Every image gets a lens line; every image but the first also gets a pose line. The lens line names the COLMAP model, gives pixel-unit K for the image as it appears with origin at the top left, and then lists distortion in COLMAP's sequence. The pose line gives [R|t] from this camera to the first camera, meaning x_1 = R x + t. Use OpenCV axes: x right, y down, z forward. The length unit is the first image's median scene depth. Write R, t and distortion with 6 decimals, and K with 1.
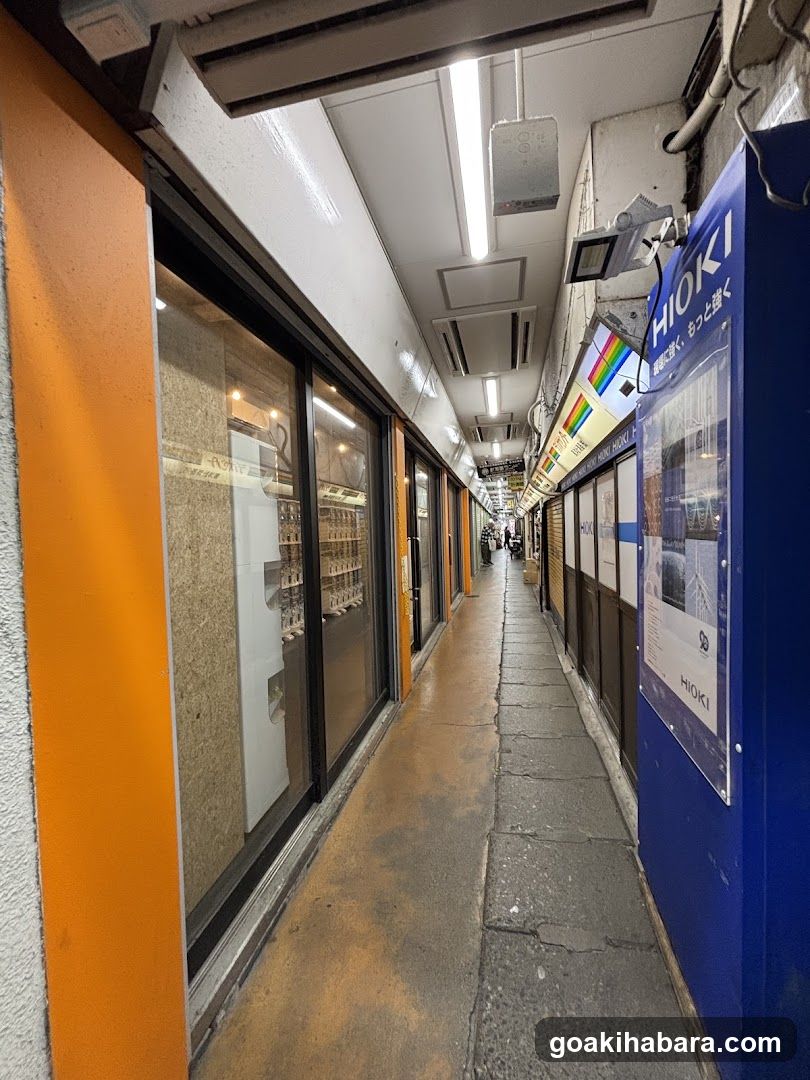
lens RADIAL K [[452.5, 0, 405.0], [0, 452.5, 540.0], [0, 0, 1]] dist [0.002162, -0.000126]
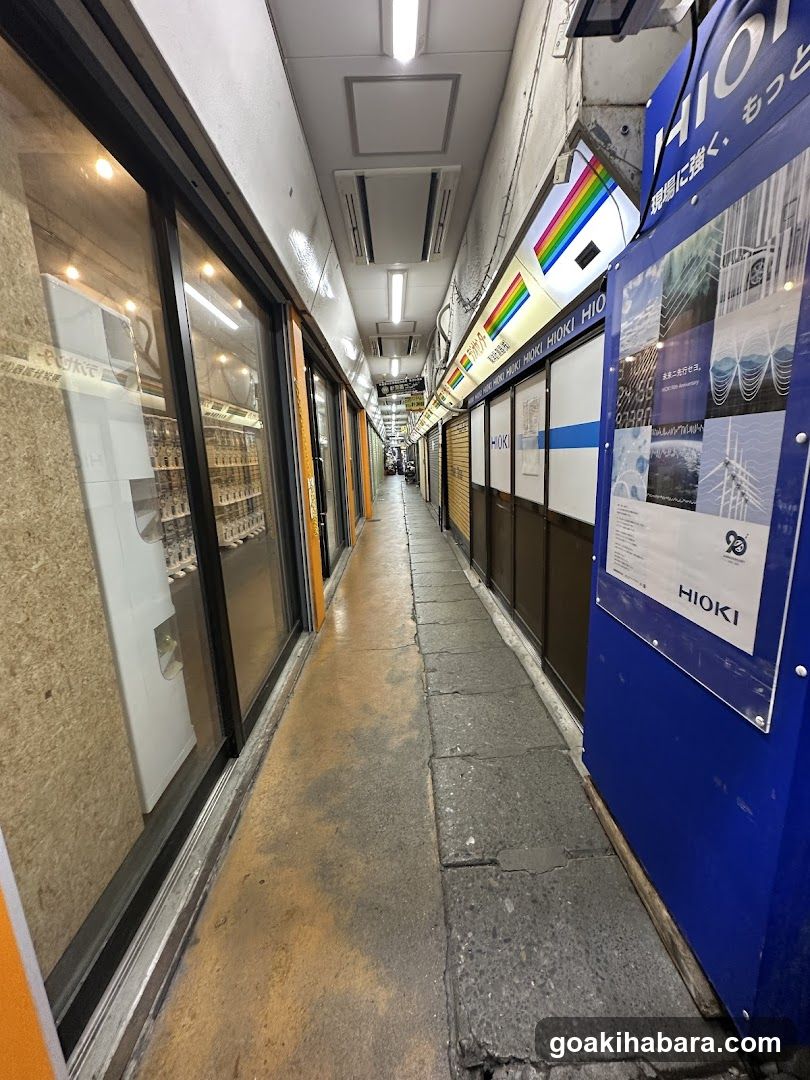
lens RADIAL K [[434.8, 0, 405.0], [0, 434.8, 540.0], [0, 0, 1]] dist [-0.001639, -0.000230]
pose [[0.970959, -0.057762, 0.232167, -0.033796], [0.019314, 0.986175, 0.164581, 0.028698], [-0.238464, -0.155317, 0.958651, 0.145857]]
